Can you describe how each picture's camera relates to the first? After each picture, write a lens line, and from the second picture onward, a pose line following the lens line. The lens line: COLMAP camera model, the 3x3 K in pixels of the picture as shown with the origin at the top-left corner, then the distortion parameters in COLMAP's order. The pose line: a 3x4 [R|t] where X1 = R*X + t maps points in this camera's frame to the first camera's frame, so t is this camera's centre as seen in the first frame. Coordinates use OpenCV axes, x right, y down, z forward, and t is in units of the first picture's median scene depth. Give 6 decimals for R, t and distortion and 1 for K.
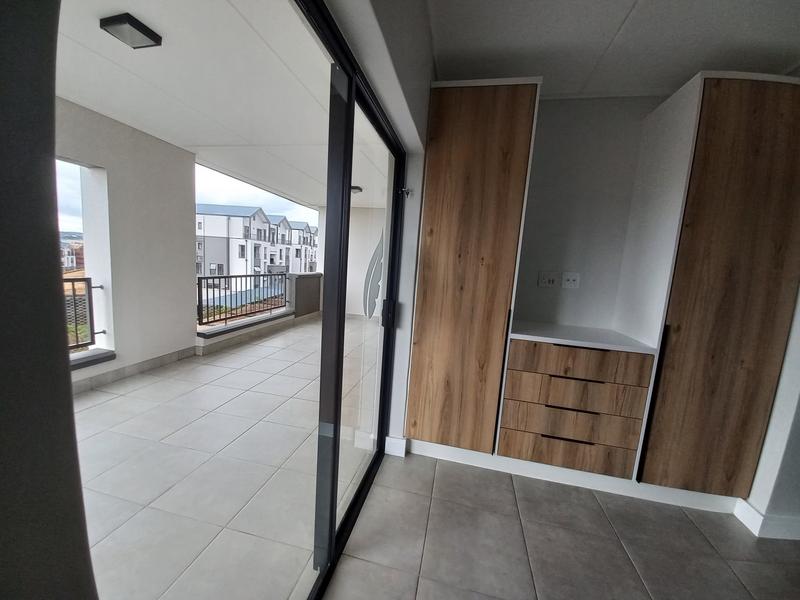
lens RADIAL K [[323.0, 0, 397.4], [0, 323.0, 302.1], [0, 0, 1]] dist [-0.009921, -0.000191]
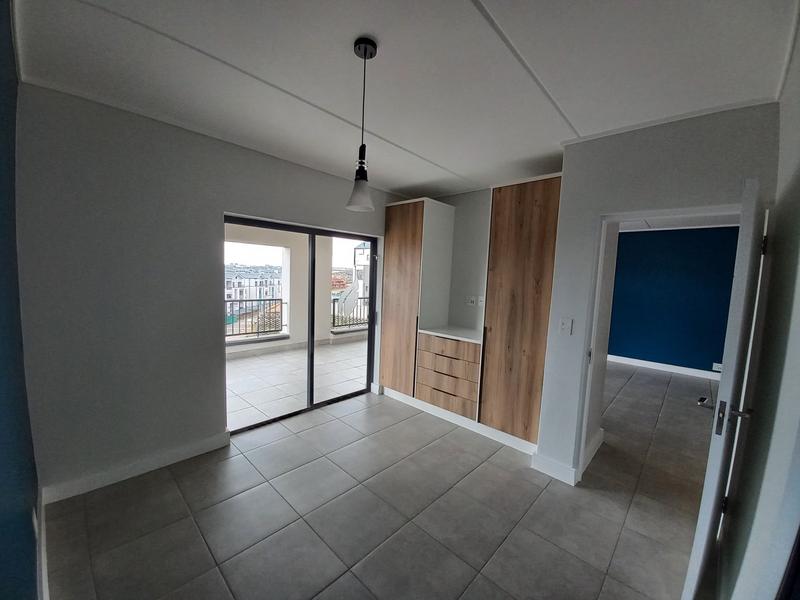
lens RADIAL K [[323.0, 0, 397.4], [0, 323.0, 302.1], [0, 0, 1]] dist [-0.009921, -0.000191]
pose [[0.858305, 0.008194, -0.513075, 1.223304], [-0.044969, 0.997227, -0.059300, 0.058464], [0.511166, 0.073970, 0.856293, -0.670692]]
